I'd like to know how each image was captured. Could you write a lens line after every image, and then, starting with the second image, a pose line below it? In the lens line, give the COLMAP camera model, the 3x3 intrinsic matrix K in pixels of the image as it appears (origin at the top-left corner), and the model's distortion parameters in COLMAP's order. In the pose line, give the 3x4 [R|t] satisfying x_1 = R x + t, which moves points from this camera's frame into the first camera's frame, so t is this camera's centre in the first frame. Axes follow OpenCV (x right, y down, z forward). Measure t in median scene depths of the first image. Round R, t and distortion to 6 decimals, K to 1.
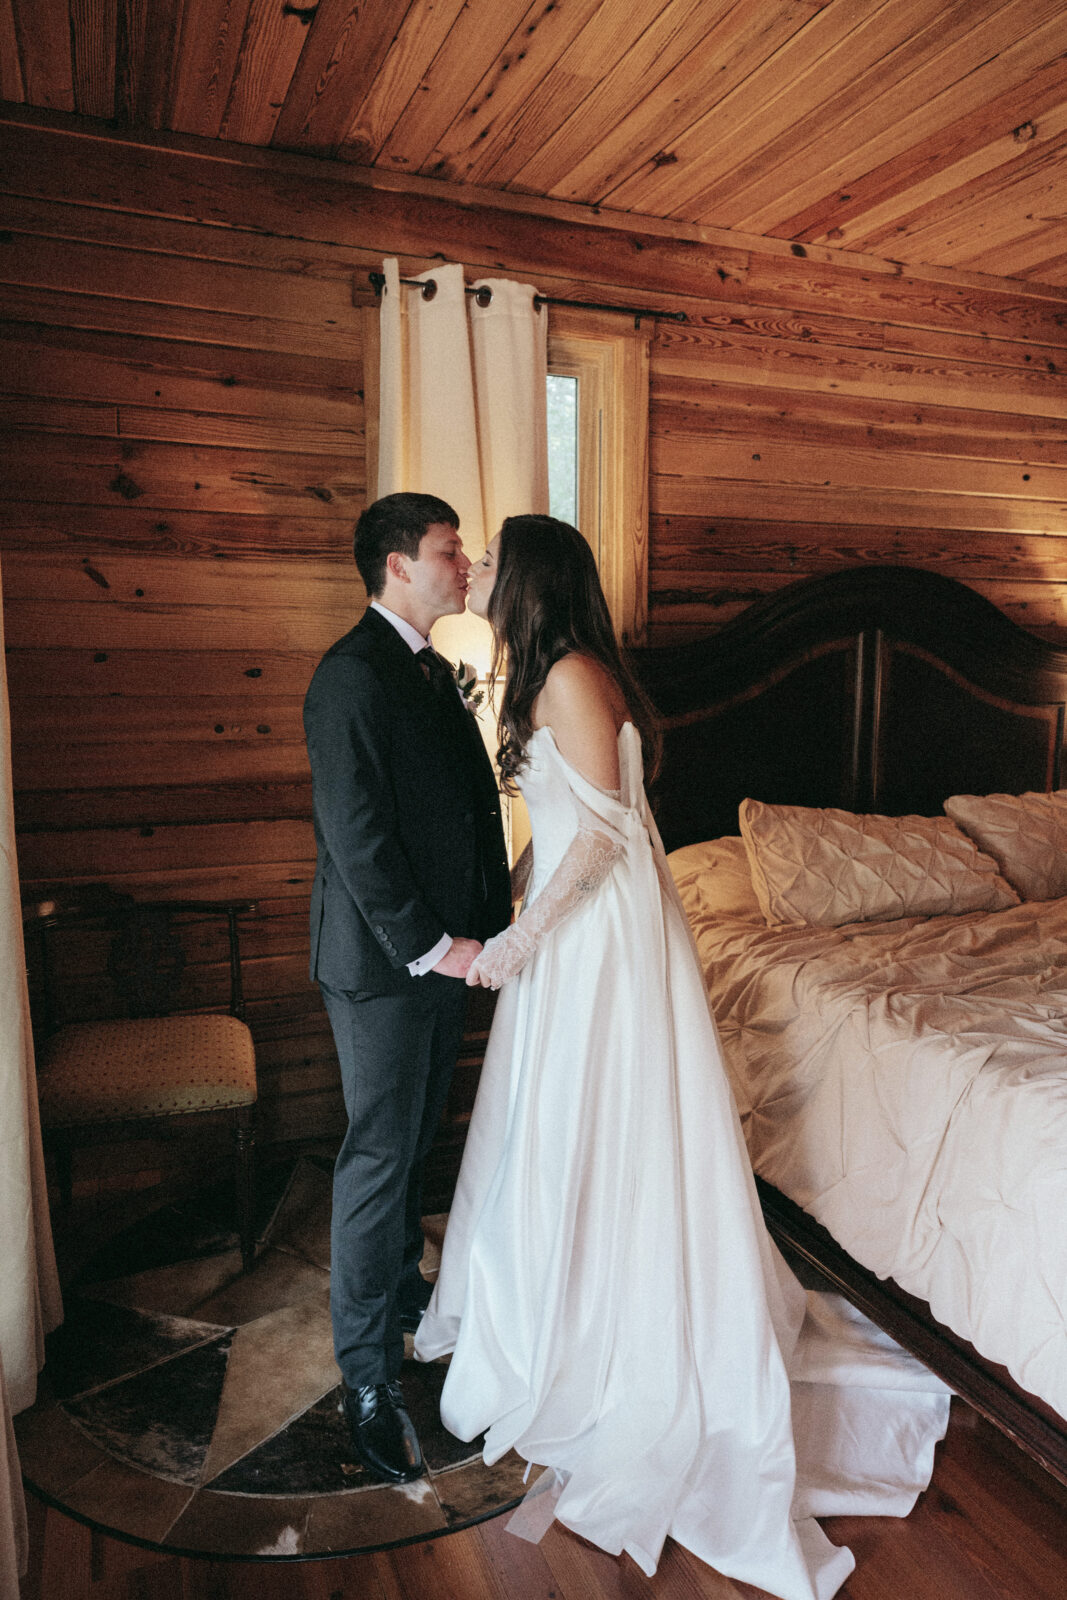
lens RADIAL K [[1073.3, 0, 533.5], [0, 1073.3, 800.0], [0, 0, 1]] dist [-0.001088, 0.001388]
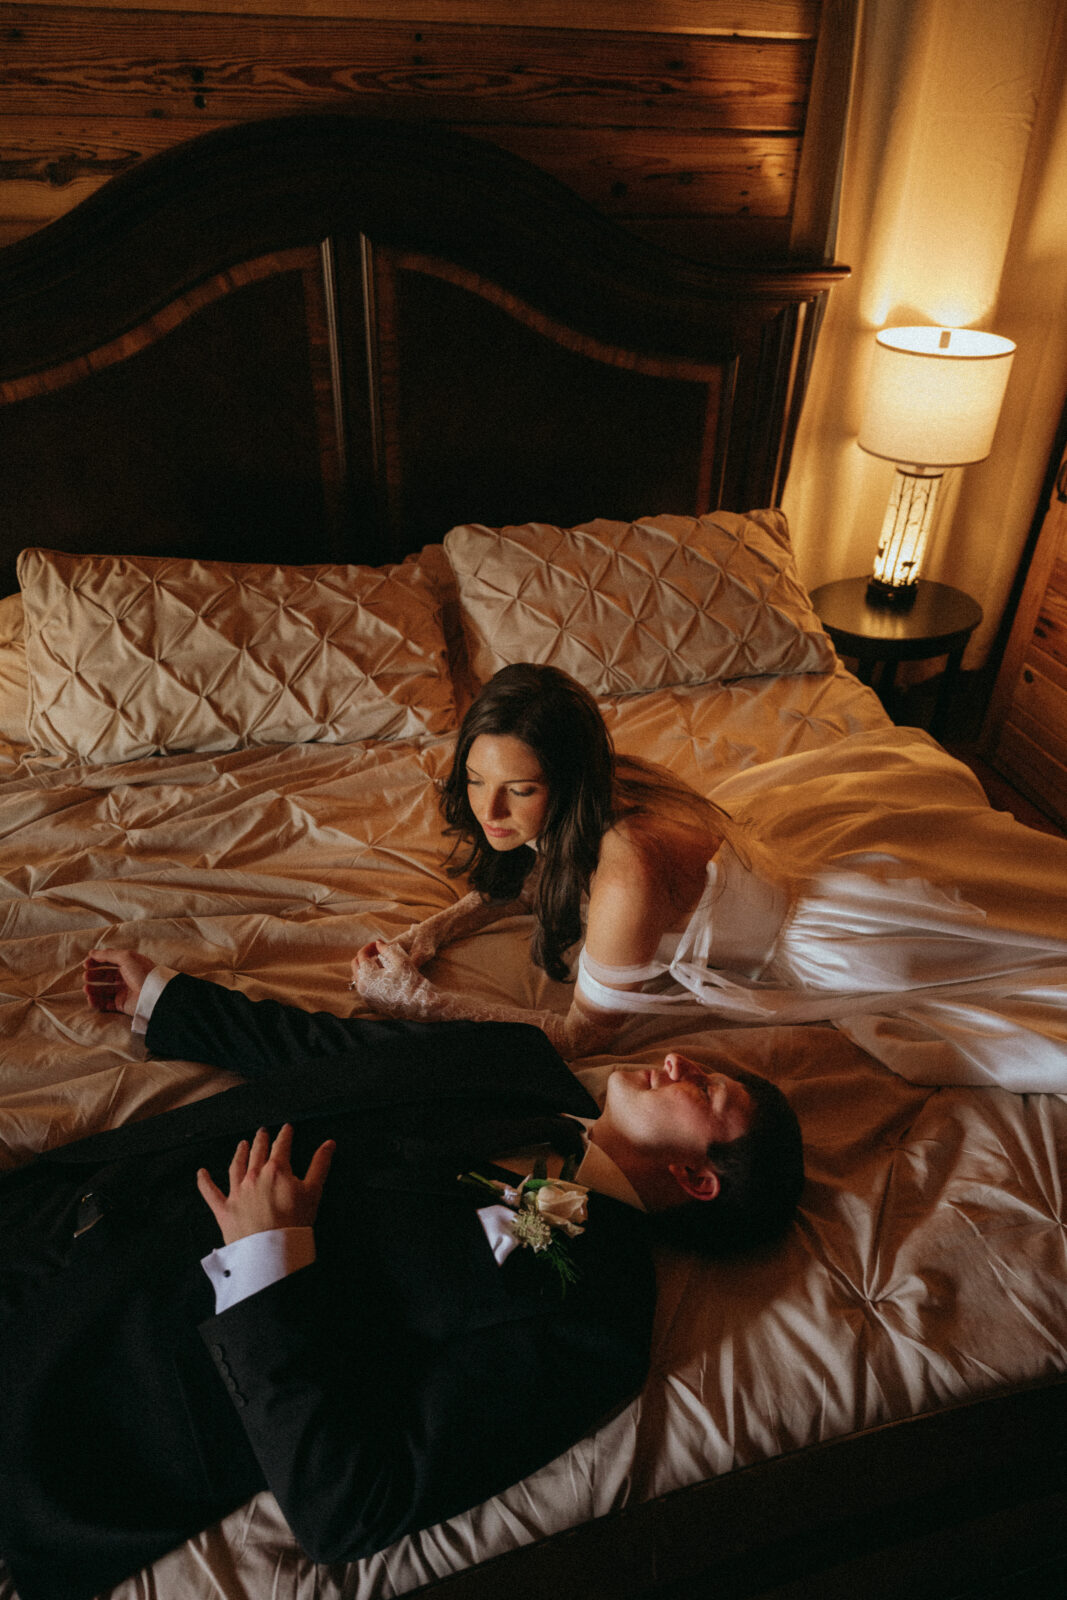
lens RADIAL K [[1061.5, 0, 533.5], [0, 1061.5, 800.0], [0, 0, 1]] dist [0.001364, 0.000099]
pose [[0.994704, 0.075835, -0.069380, 0.515812], [-0.038240, 0.899598, 0.435042, -0.144078], [0.095406, -0.430085, 0.897733, 0.354569]]
